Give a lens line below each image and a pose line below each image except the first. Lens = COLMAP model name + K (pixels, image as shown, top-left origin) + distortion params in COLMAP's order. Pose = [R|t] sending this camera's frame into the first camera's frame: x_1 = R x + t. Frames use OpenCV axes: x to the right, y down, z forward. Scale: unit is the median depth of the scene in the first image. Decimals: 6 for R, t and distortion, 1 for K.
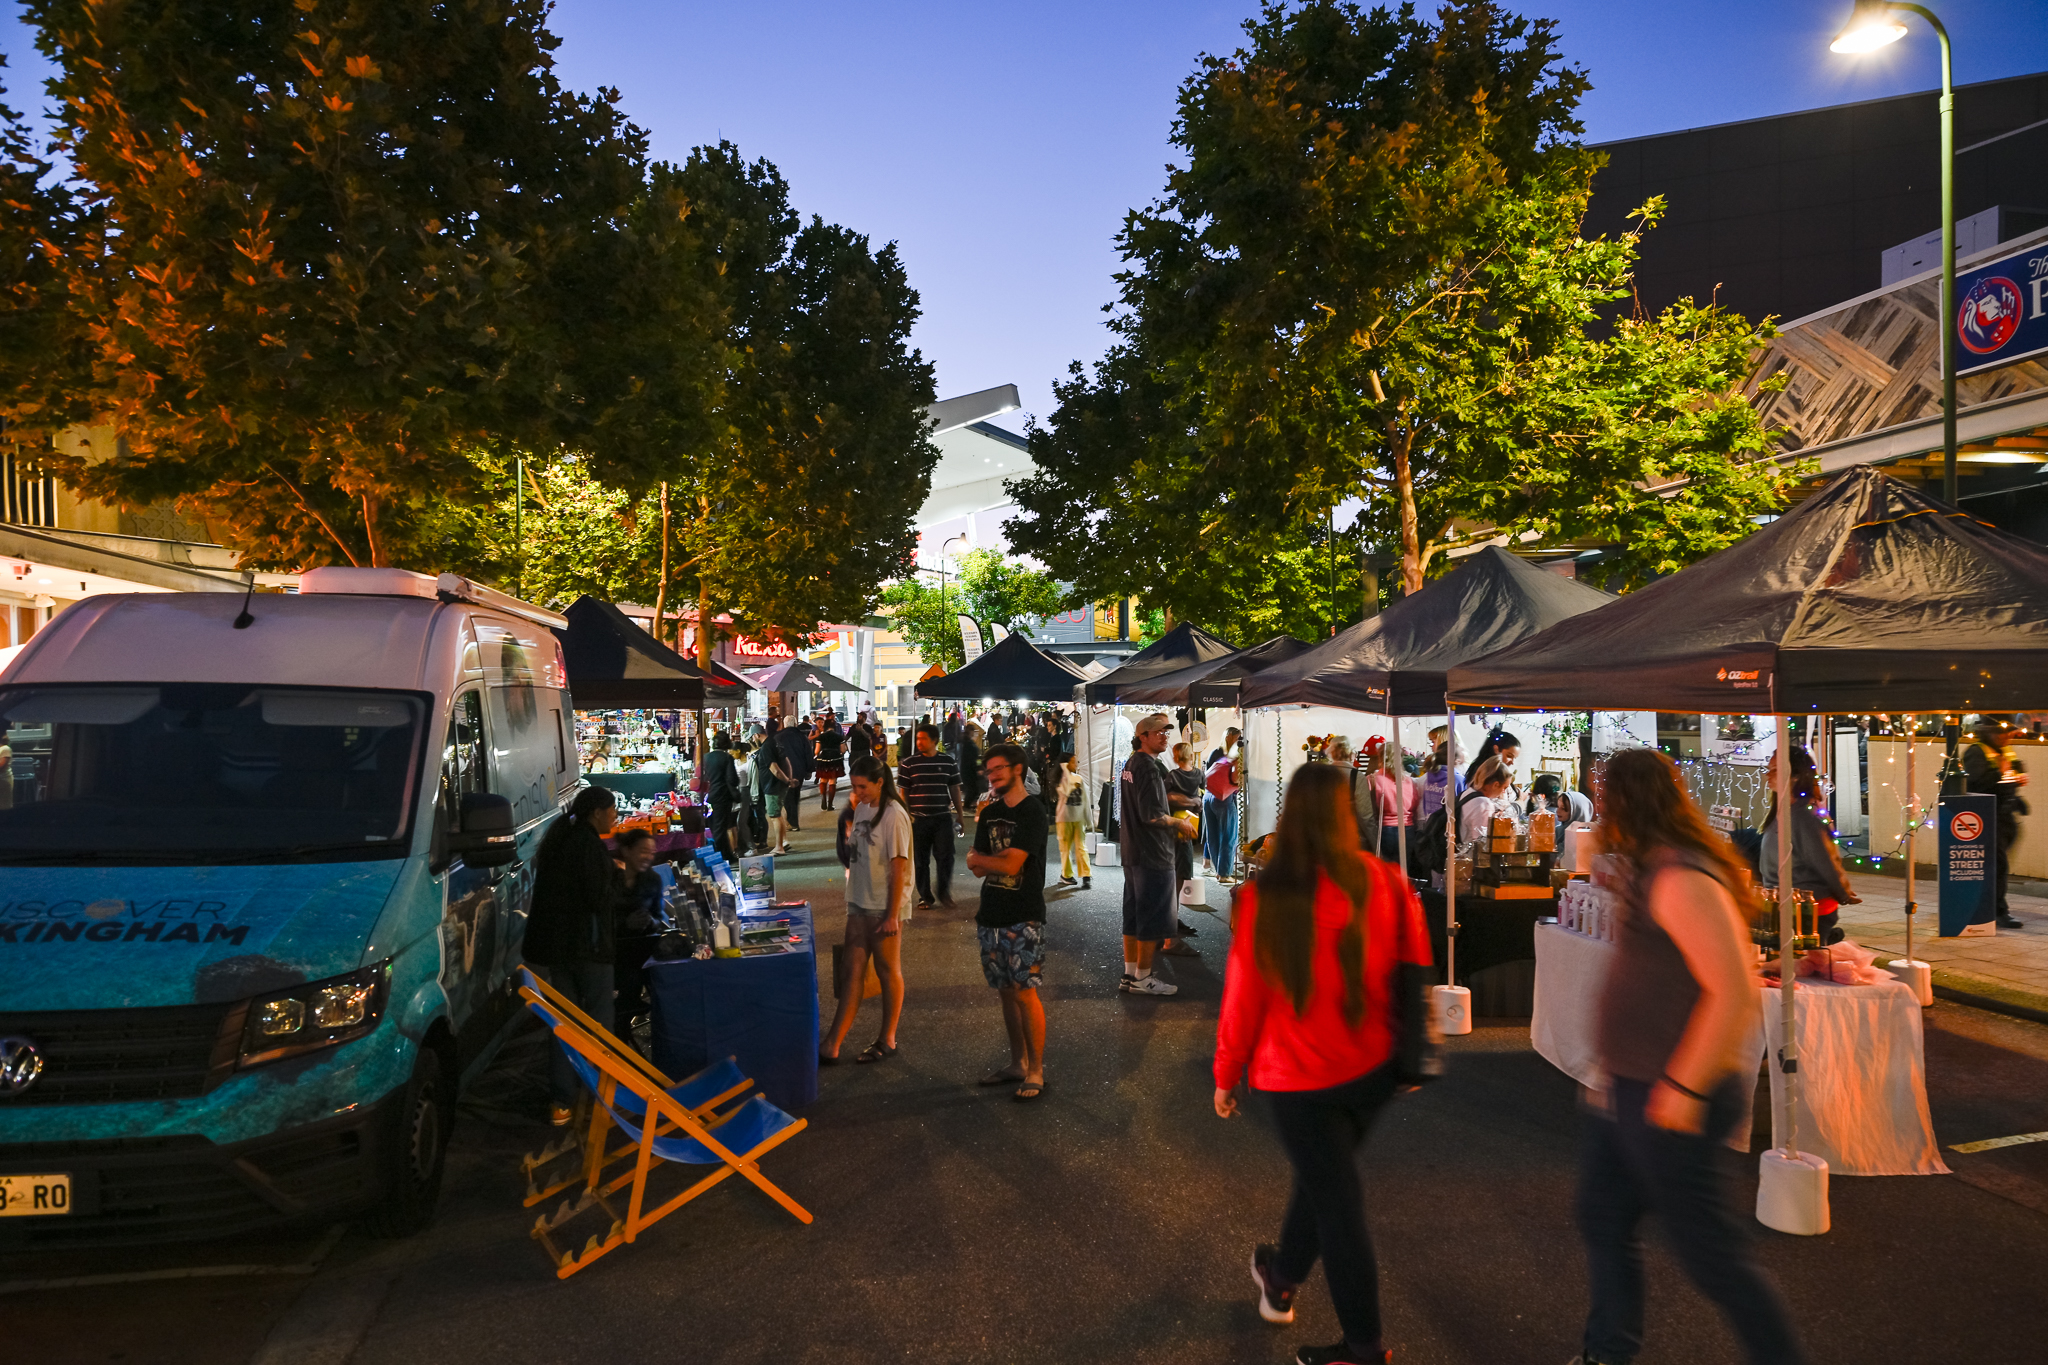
lens RADIAL K [[1439.7, 0, 1019.3], [0, 1439.7, 720.4], [0, 0, 1]] dist [0.026822, 0.002185]
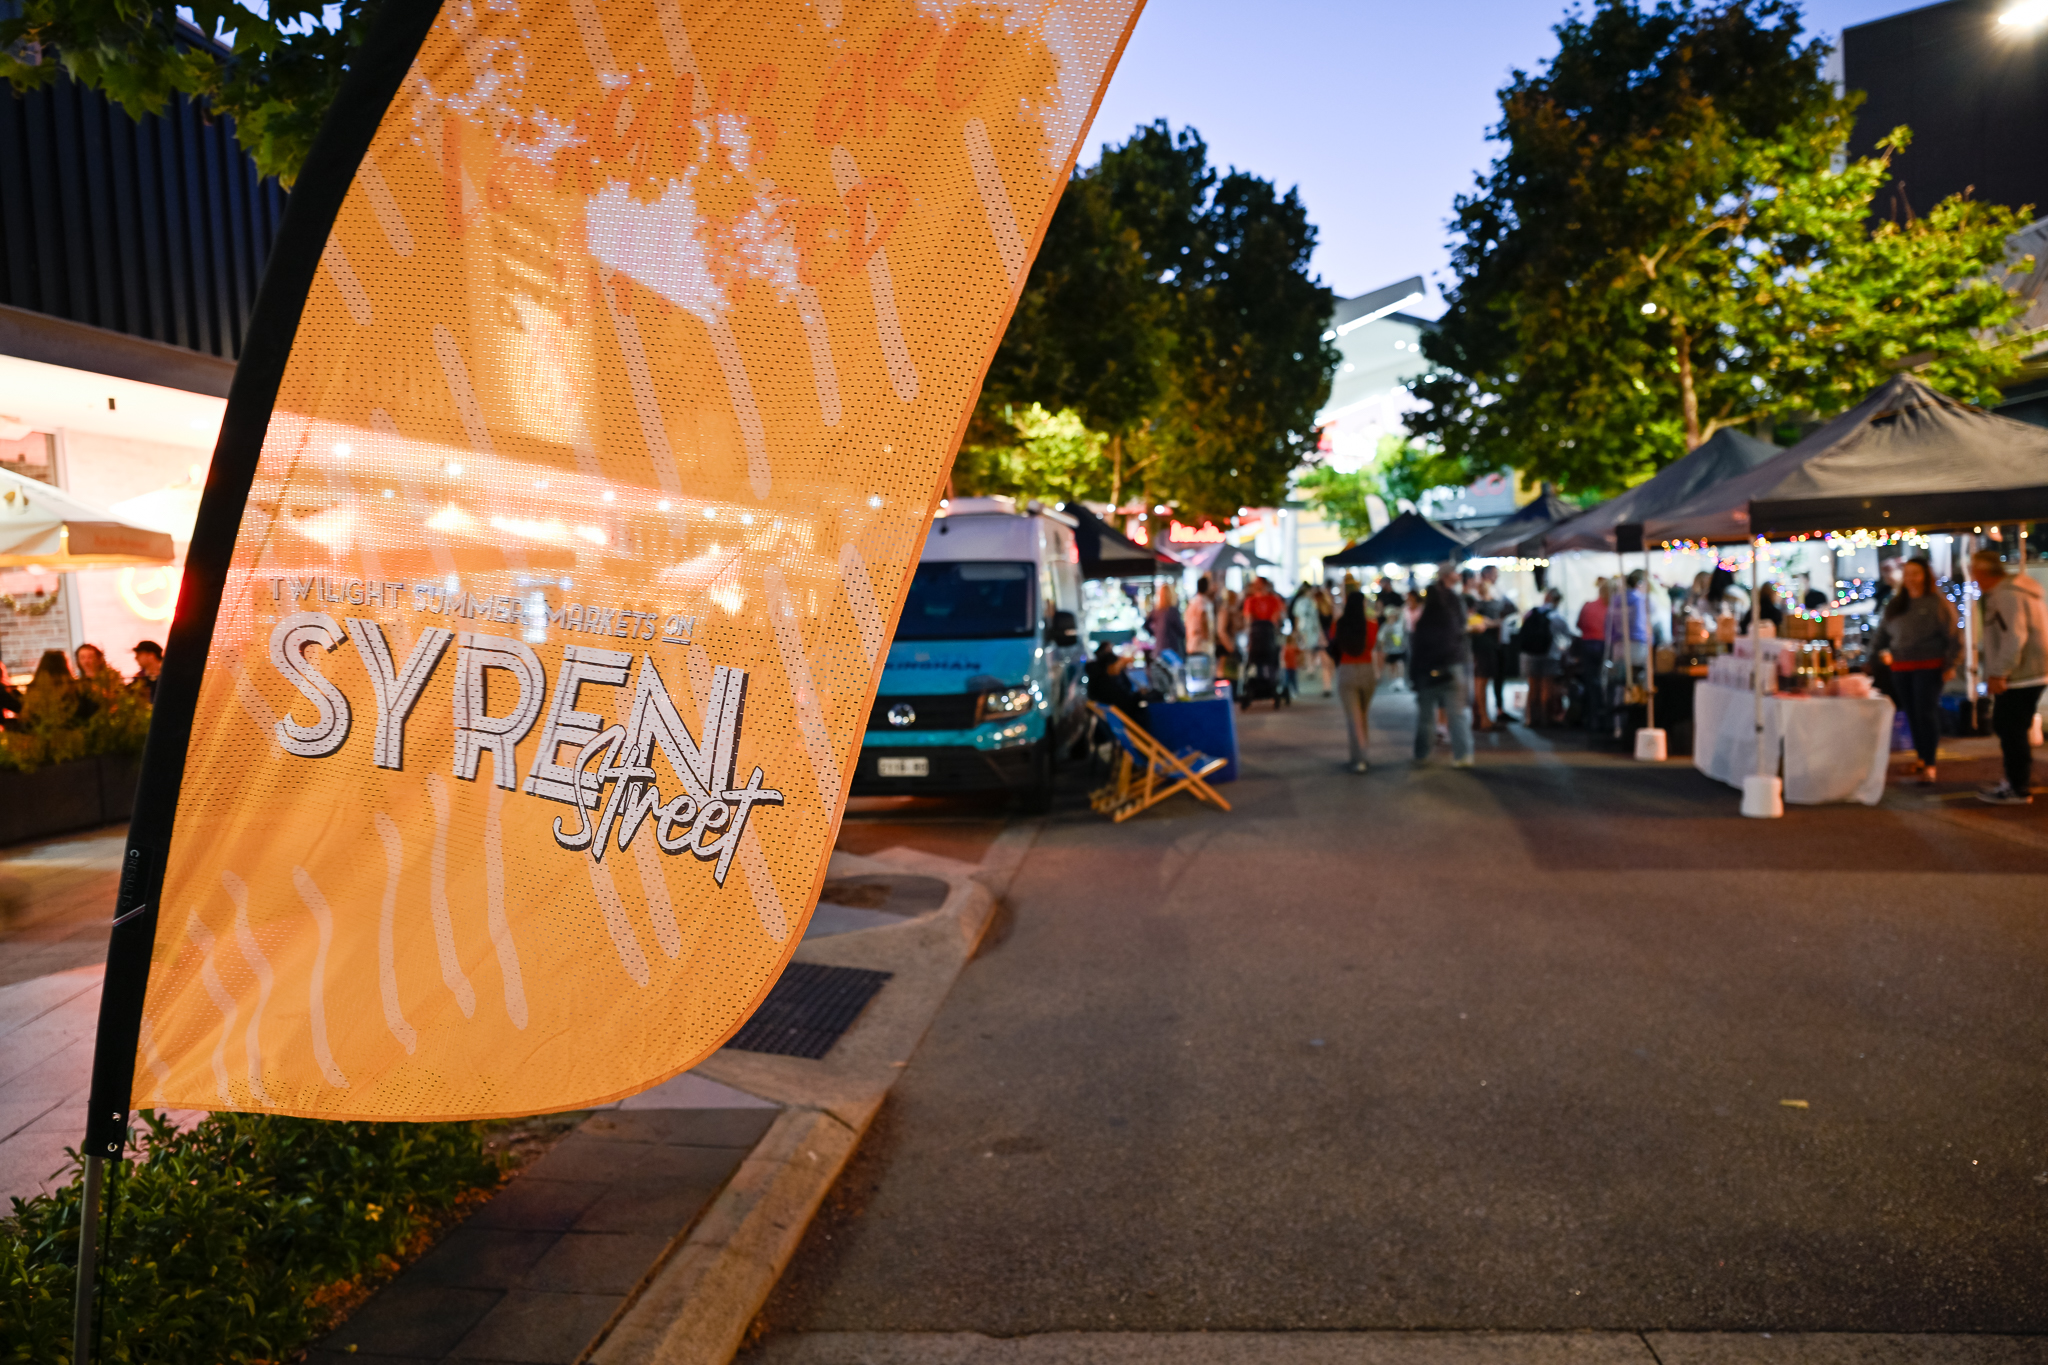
lens RADIAL K [[1439.7, 0, 1019.3], [0, 1439.7, 720.4], [0, 0, 1]] dist [0.026822, 0.002185]
pose [[0.955174, -0.013024, -0.295757, 0.045390], [0.036370, 0.996627, 0.073572, 0.015016], [0.293801, -0.081031, 0.952426, -0.262029]]
